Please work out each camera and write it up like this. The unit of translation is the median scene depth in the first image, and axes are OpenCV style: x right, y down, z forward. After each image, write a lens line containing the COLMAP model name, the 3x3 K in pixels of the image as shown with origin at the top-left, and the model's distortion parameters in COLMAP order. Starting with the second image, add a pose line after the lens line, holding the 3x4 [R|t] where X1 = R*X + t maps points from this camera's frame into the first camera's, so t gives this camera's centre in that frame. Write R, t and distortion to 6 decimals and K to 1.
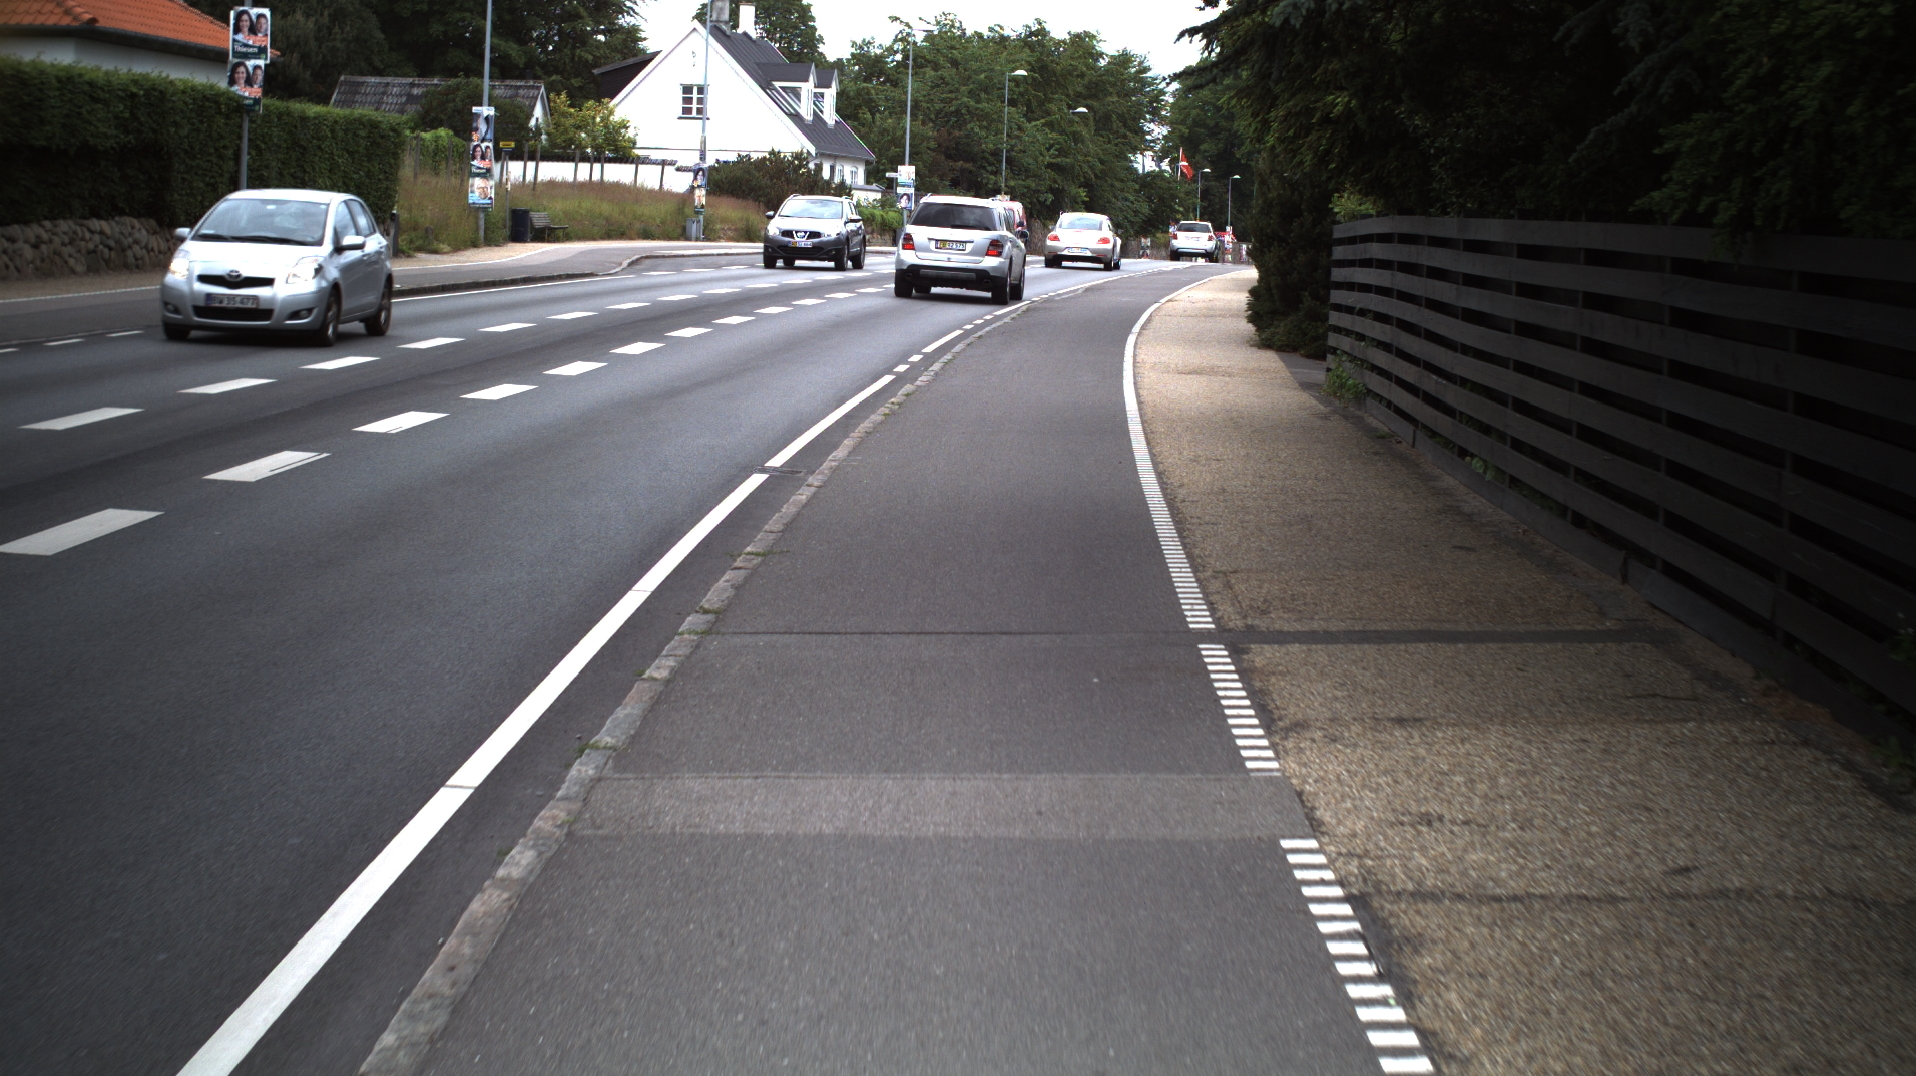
lens RADIAL K [[3077.1, 0, 956.6], [0, 3077.1, 542.1], [0, 0, 1]] dist [-0.218529, 0.000000]
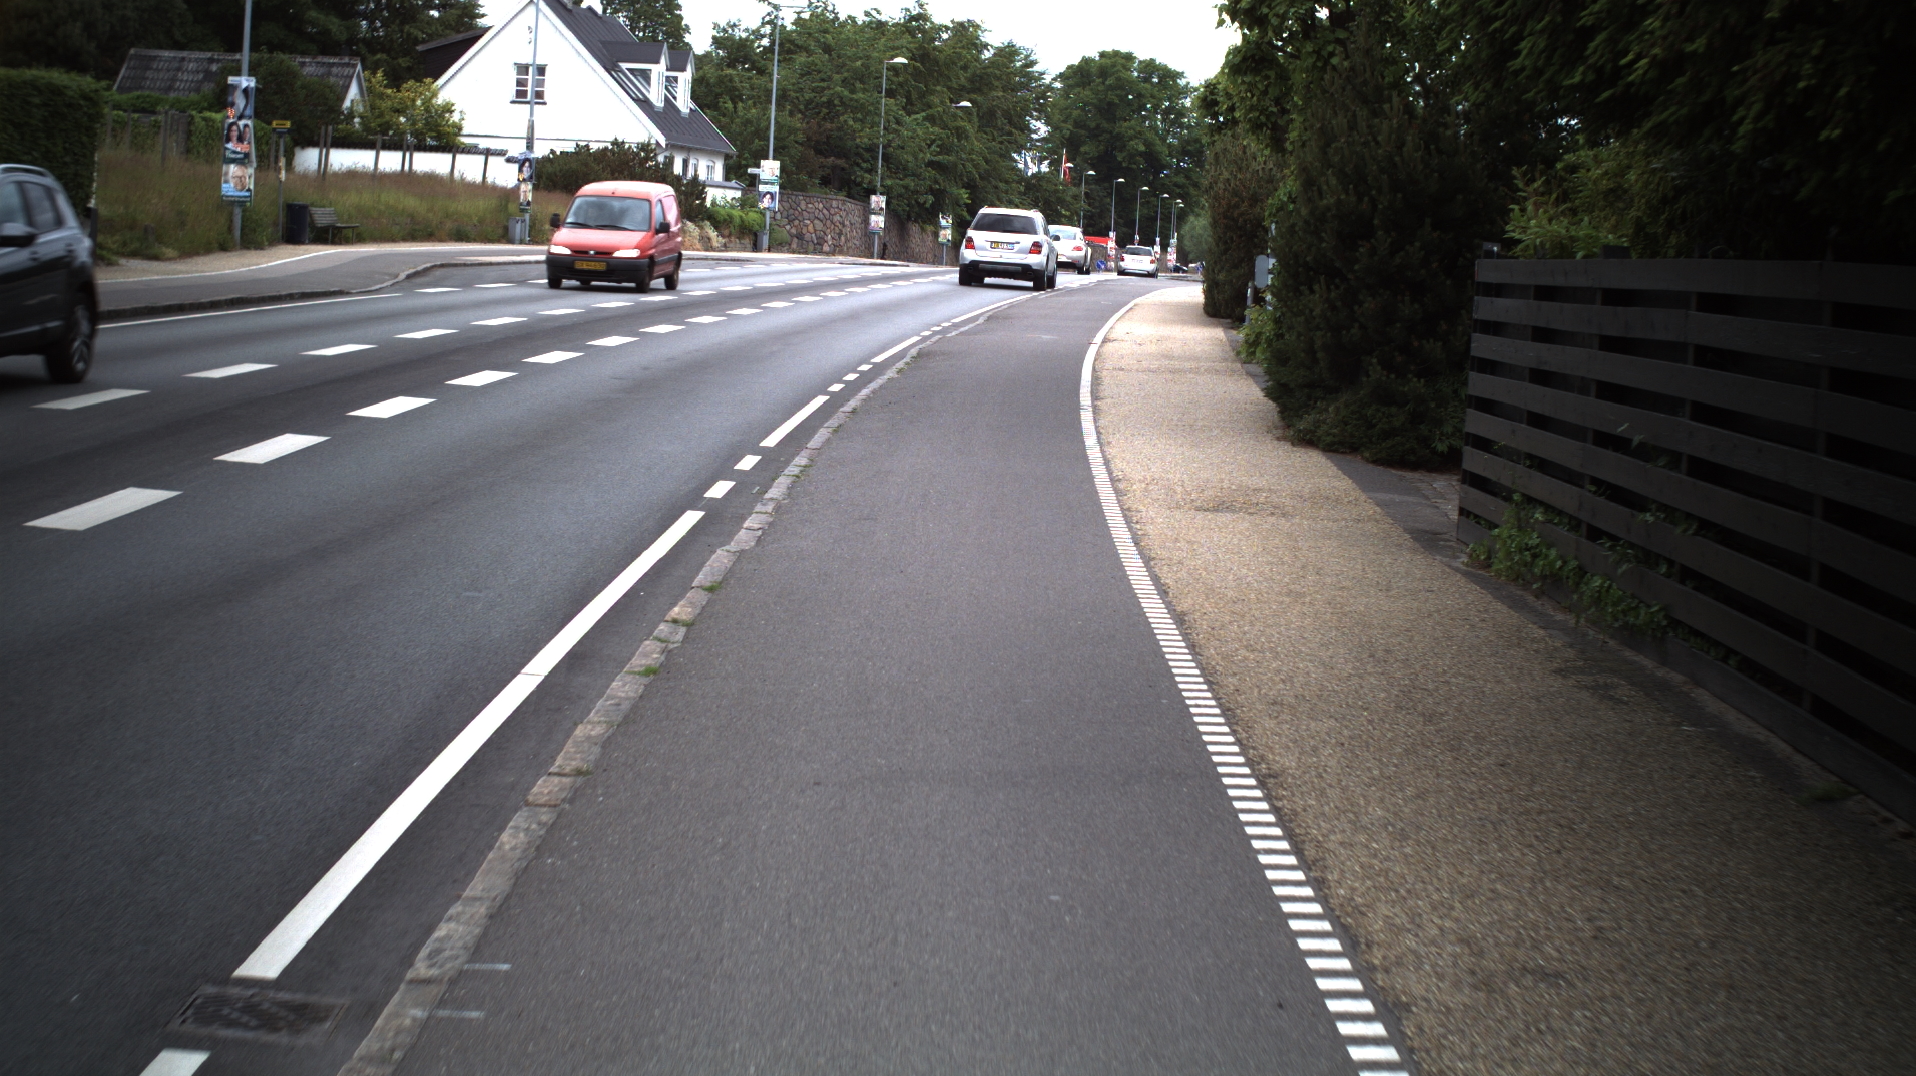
lens RADIAL K [[3077.1, 0, 964.8], [0, 3077.1, 518.3], [0, 0, 1]] dist [-0.218529, 0.000000]
pose [[0.998865, 0.013116, 0.045792, 0.001680], [-0.012752, 0.999885, -0.008248, -0.039736], [-0.045895, 0.007655, 0.998917, 0.351818]]
